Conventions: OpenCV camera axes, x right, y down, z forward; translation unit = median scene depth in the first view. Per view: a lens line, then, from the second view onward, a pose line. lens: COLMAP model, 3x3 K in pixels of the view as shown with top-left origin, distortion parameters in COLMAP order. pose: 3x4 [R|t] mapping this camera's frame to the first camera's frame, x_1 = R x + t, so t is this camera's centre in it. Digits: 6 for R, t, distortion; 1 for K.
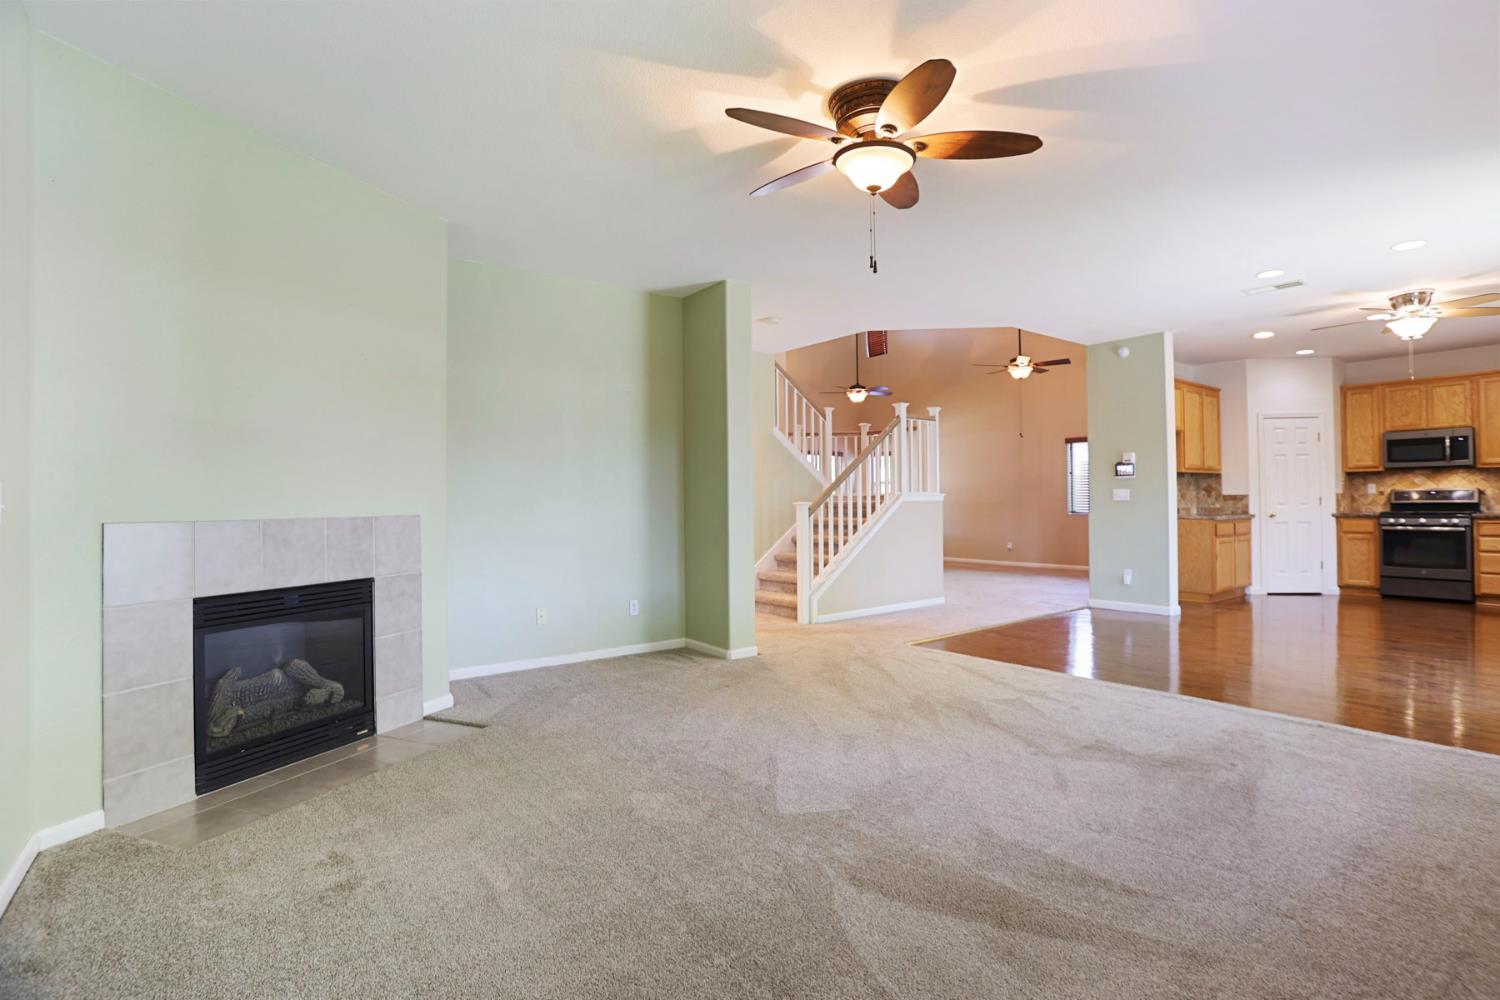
lens RADIAL K [[717.4, 0, 754.4], [0, 717.4, 488.5], [0, 0, 1]] dist [-0.060451, 0.019255]
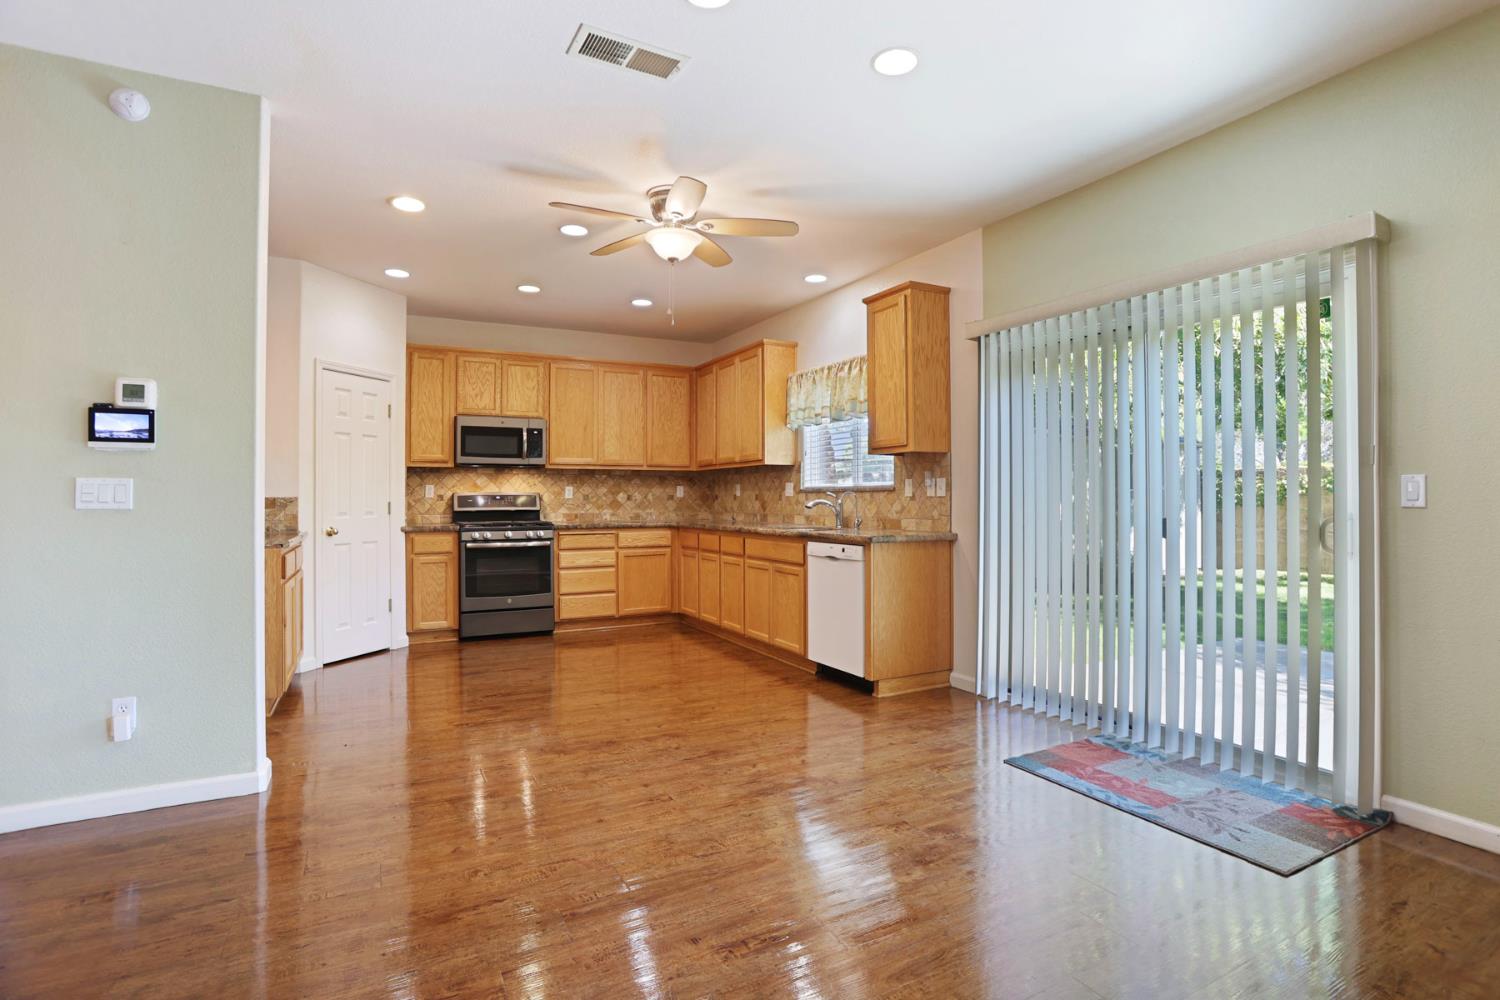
lens RADIAL K [[740.5, 0, 750.9], [0, 740.5, 490.5], [0, 0, 1]] dist [-0.069127, 0.000393]
pose [[0.163547, 0.019539, 0.986342, 0.202195], [-0.016571, 0.999717, -0.017056, 0.007658], [-0.986396, -0.013555, 0.163824, 0.581328]]
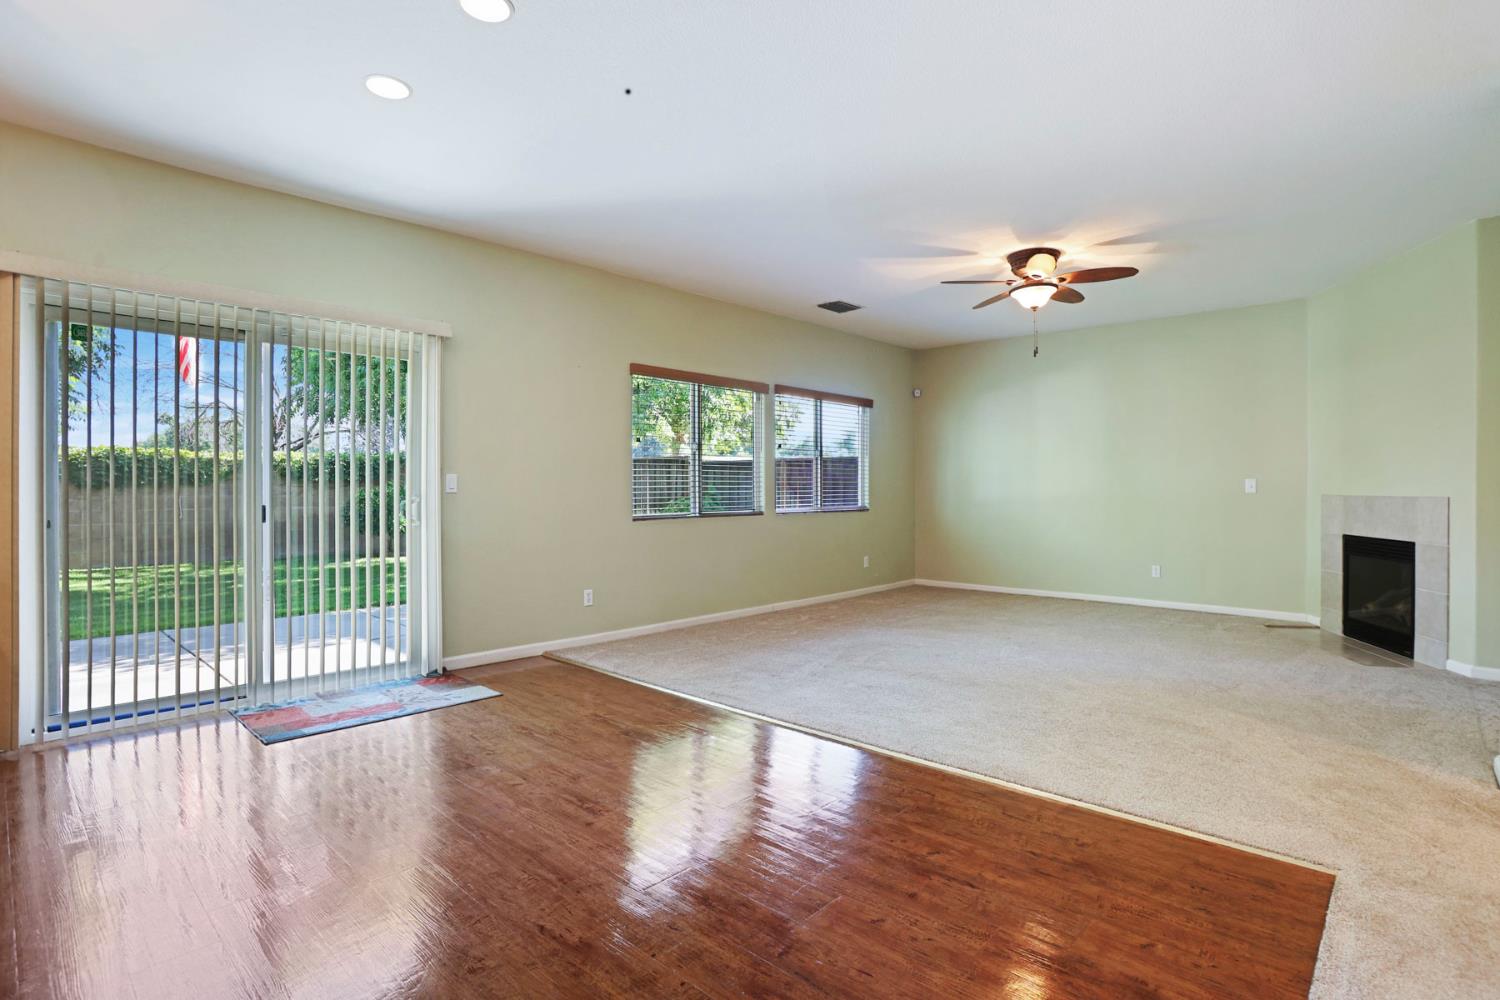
lens RADIAL K [[742.2, 0, 761.1], [0, 742.2, 506.3], [0, 0, 1]] dist [-0.078069, 0.038851]
pose [[-0.984645, 0.015367, -0.173893, 0.421171], [0.013672, 0.999847, 0.010942, 0.012059], [0.174035, 0.008397, -0.984704, 0.969832]]
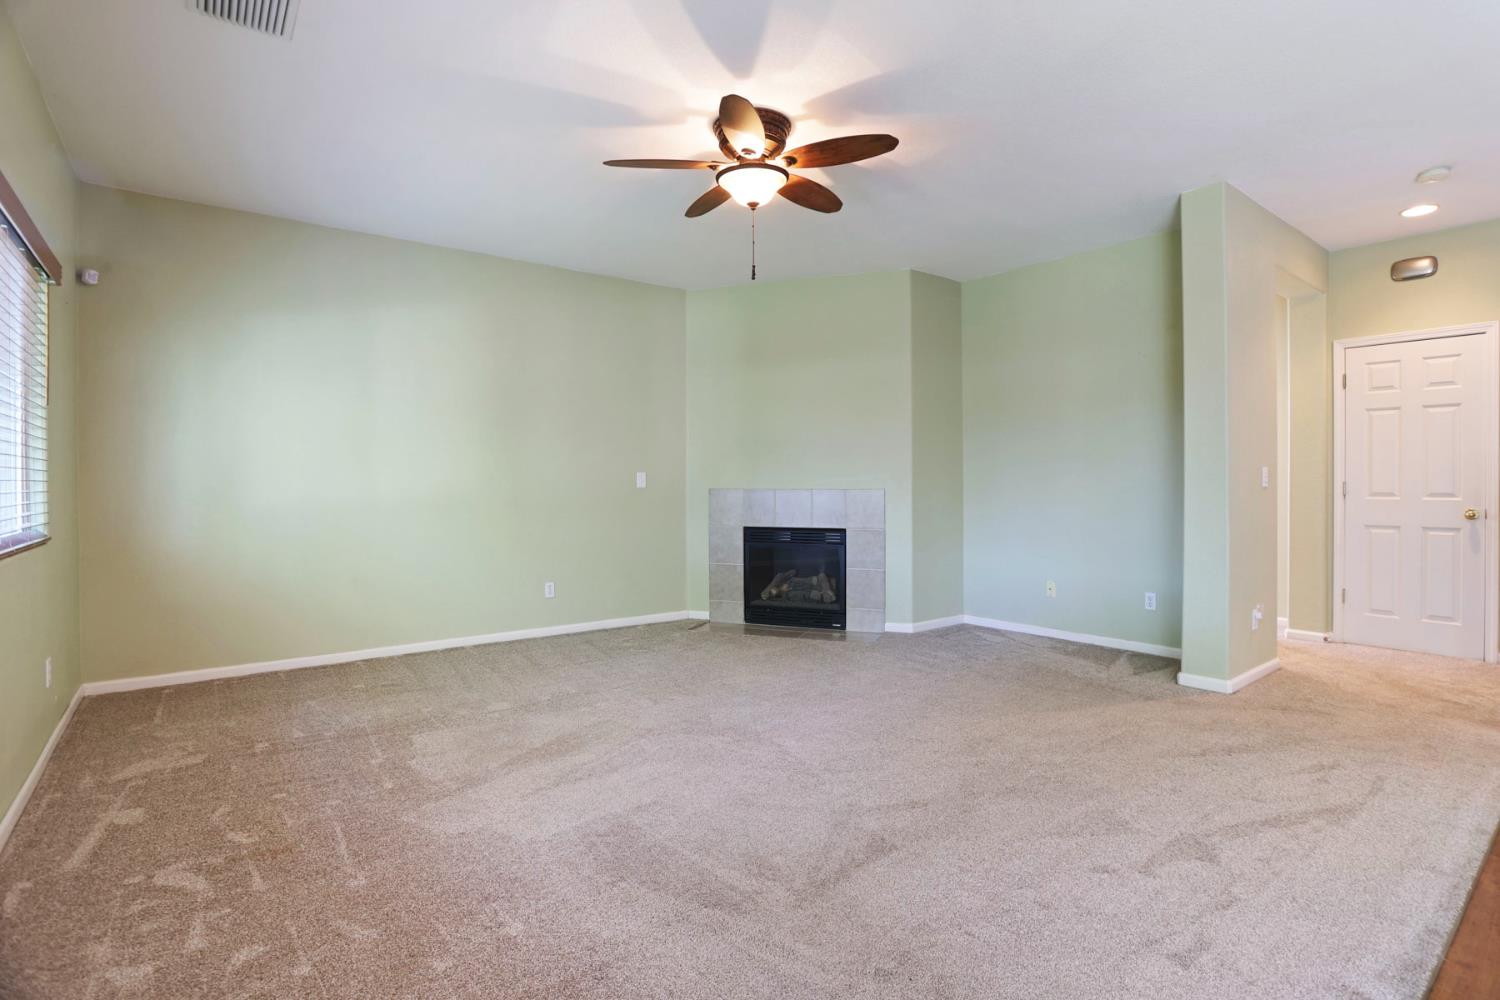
lens RADIAL K [[729.4, 0, 759.1], [0, 729.4, 490.3], [0, 0, 1]] dist [-0.080702, 0.035874]
pose [[0.013875, 0.017707, -0.999747, 0.482122], [0.020509, 0.999628, 0.017990, 0.004793], [0.999693, -0.020754, 0.013507, 0.364098]]
